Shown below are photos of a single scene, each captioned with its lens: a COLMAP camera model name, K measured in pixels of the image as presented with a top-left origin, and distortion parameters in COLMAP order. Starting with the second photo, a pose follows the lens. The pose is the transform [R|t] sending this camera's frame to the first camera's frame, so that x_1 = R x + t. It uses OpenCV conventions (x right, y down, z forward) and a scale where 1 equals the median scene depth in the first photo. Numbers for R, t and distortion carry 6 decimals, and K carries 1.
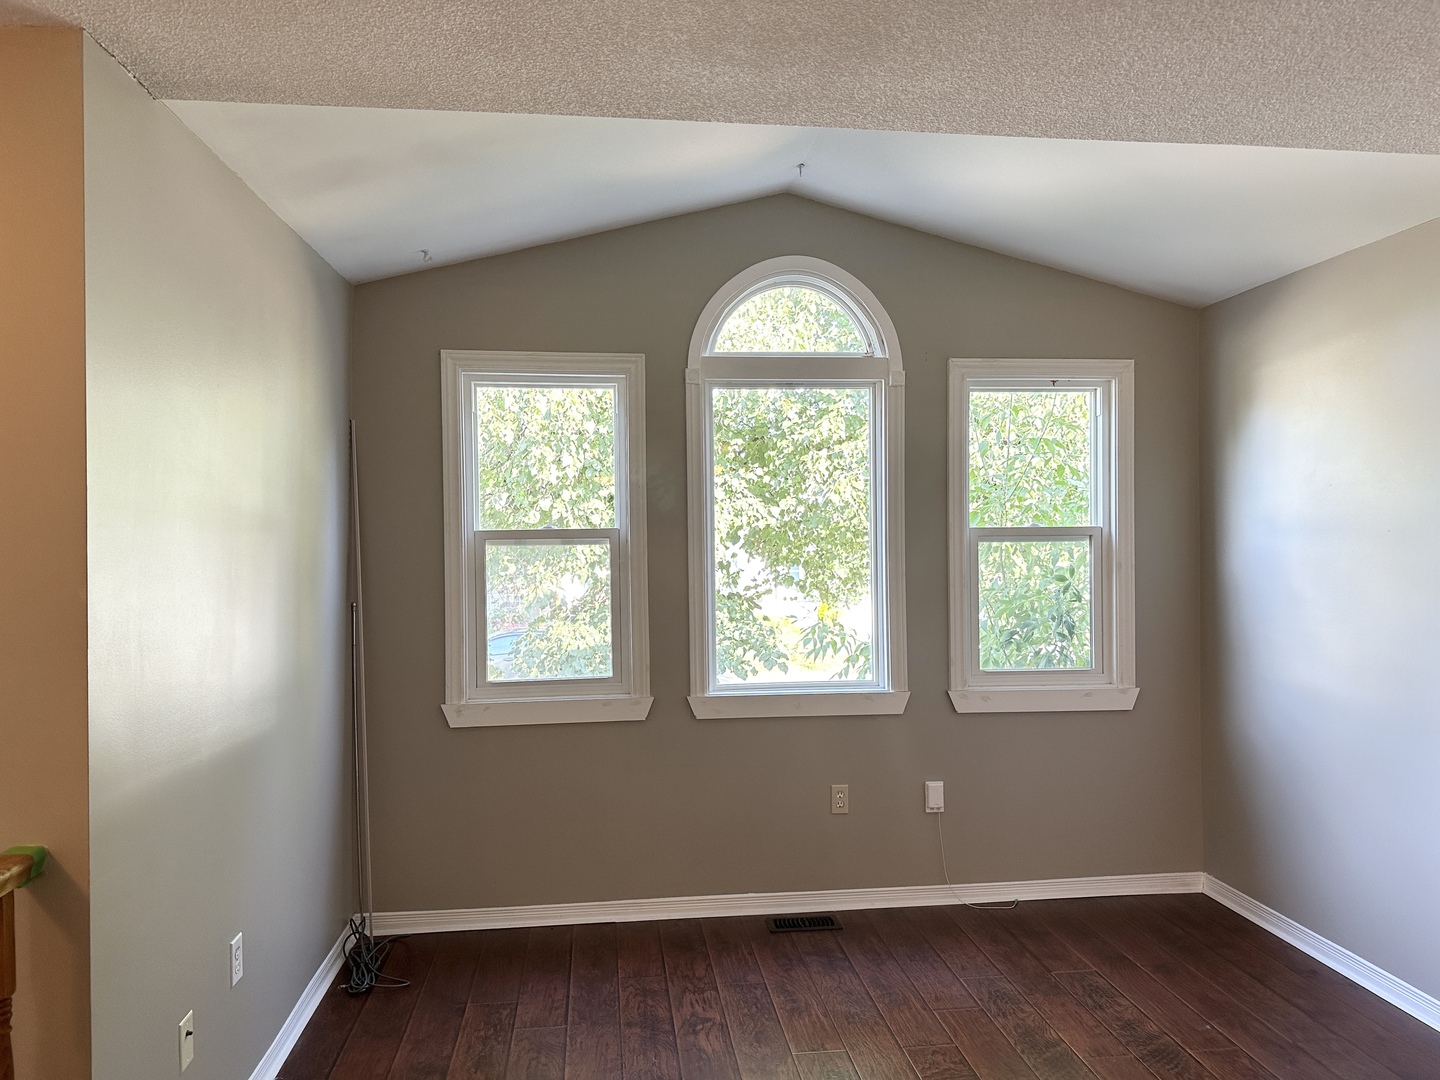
lens RADIAL K [[1030.2, 0, 720.0], [0, 1030.2, 540.0], [0, 0, 1]] dist [0.224012, -0.400830]
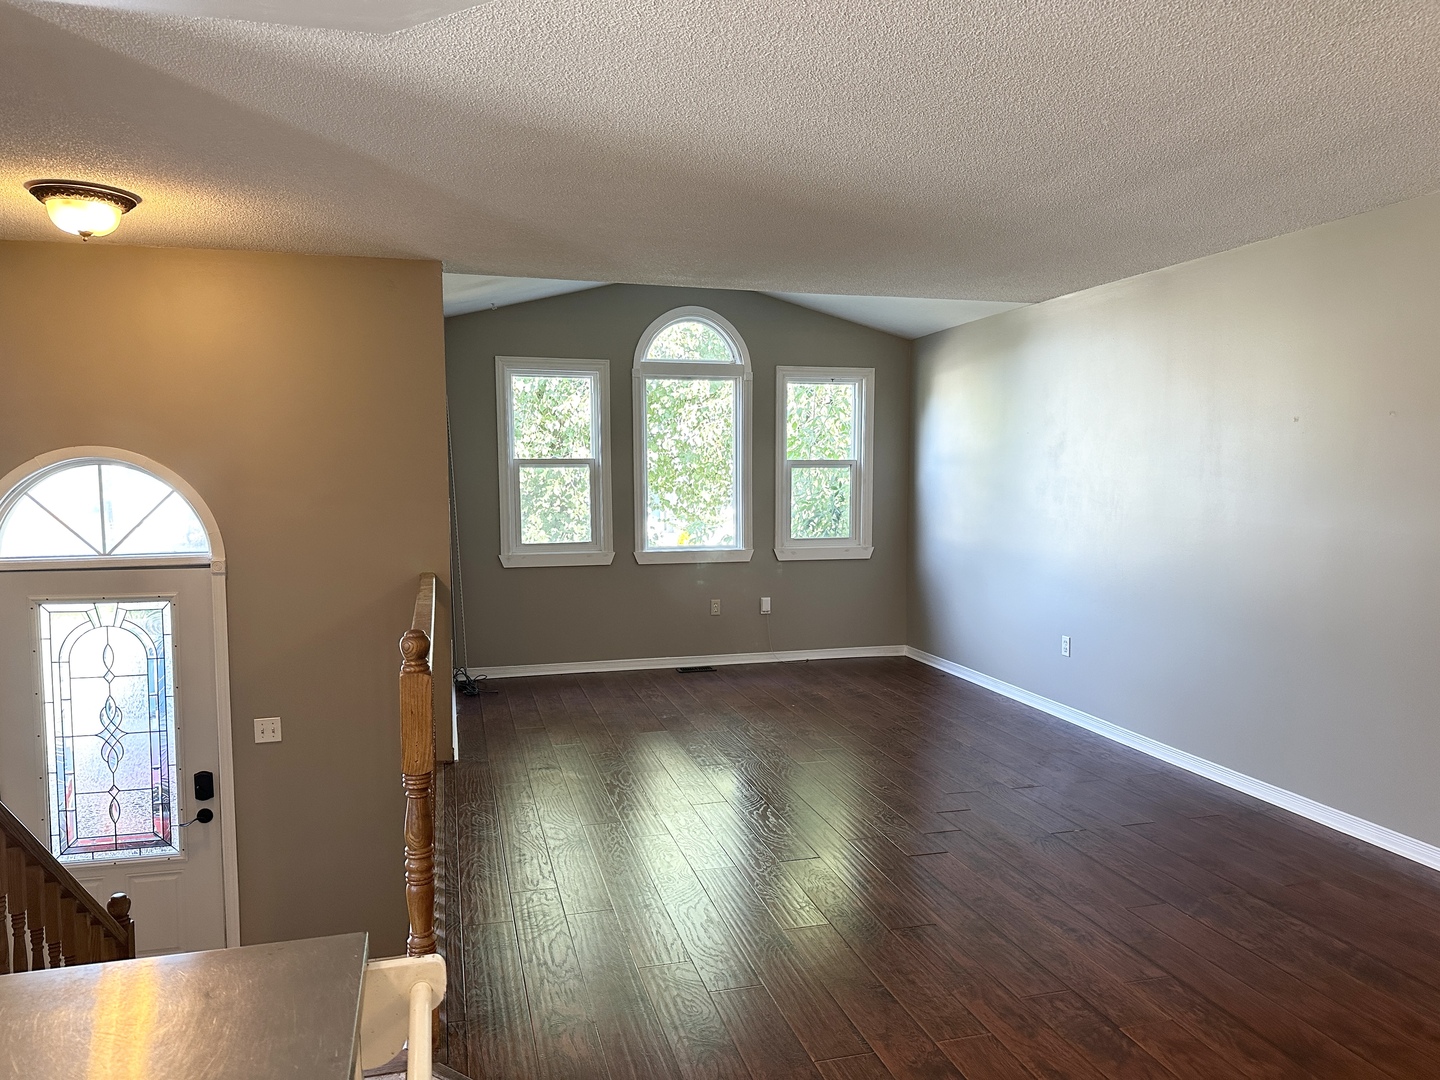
lens RADIAL K [[1030.2, 0, 720.0], [0, 1030.2, 540.0], [0, 0, 1]] dist [0.224012, -0.400830]
pose [[0.989245, -0.003394, 0.146228, -0.140659], [-0.005590, 0.998123, 0.060984, 0.018491], [-0.146161, -0.061146, 0.987369, -0.774621]]
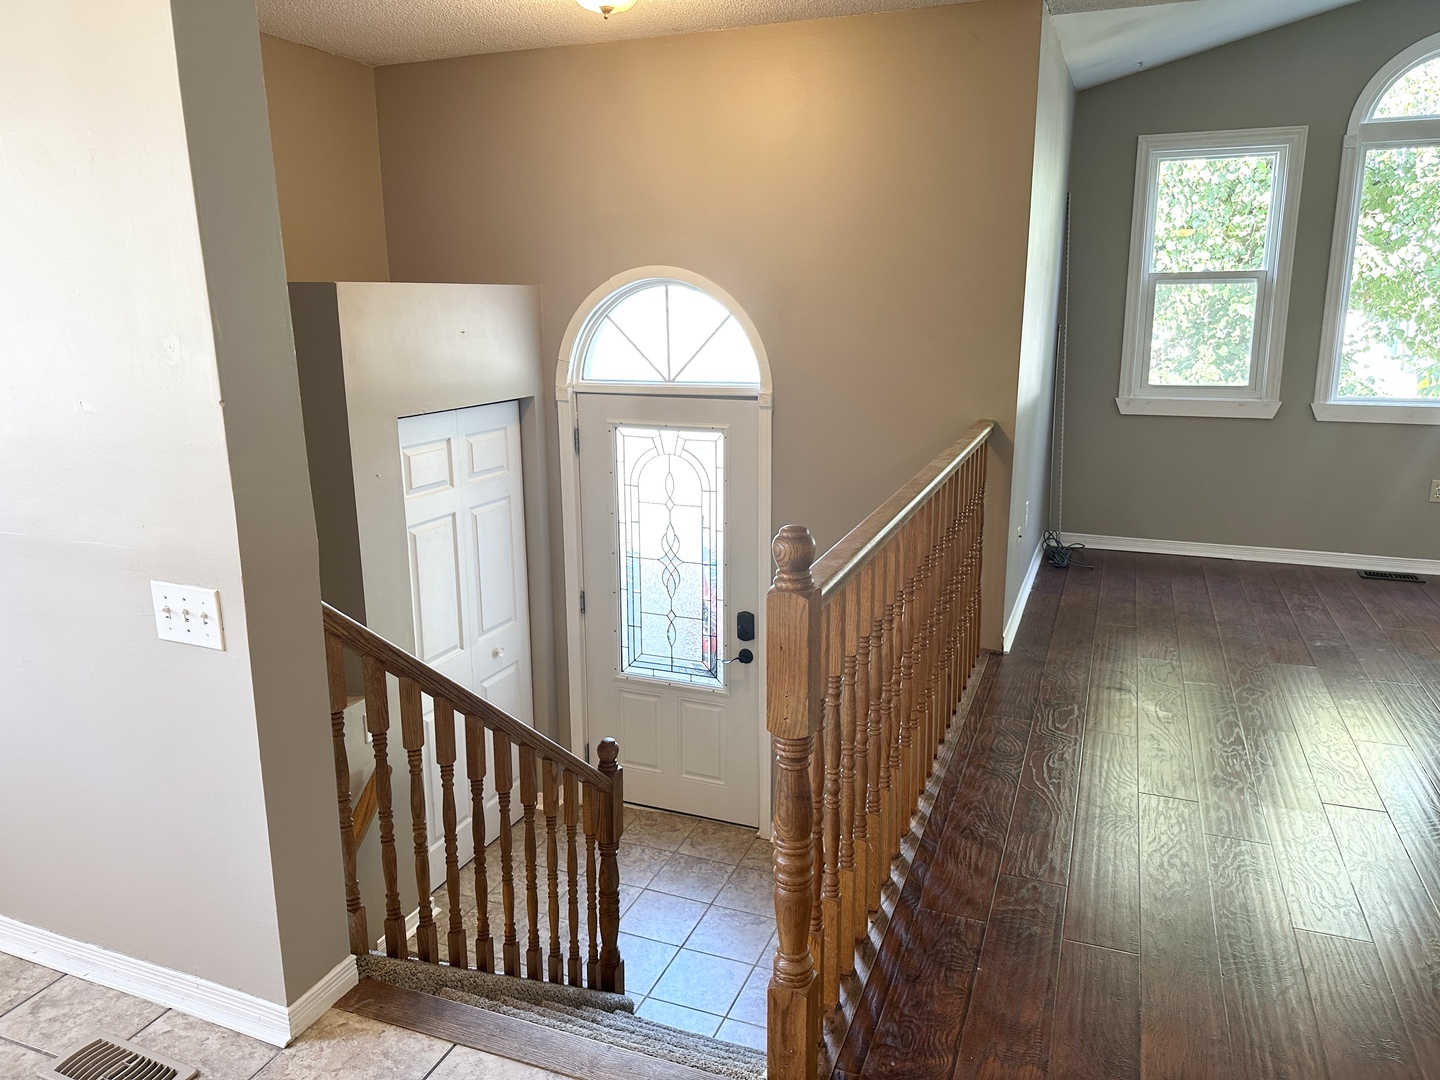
lens RADIAL K [[1002.4, 0, 722.3], [0, 1002.4, 531.0], [0, 0, 1]] dist [0.048773, -0.064441]
pose [[0.875345, 0.111308, -0.470511, -0.061287], [-0.002951, 0.974352, 0.225011, 0.023418], [0.483489, -0.195574, 0.853223, -0.451967]]
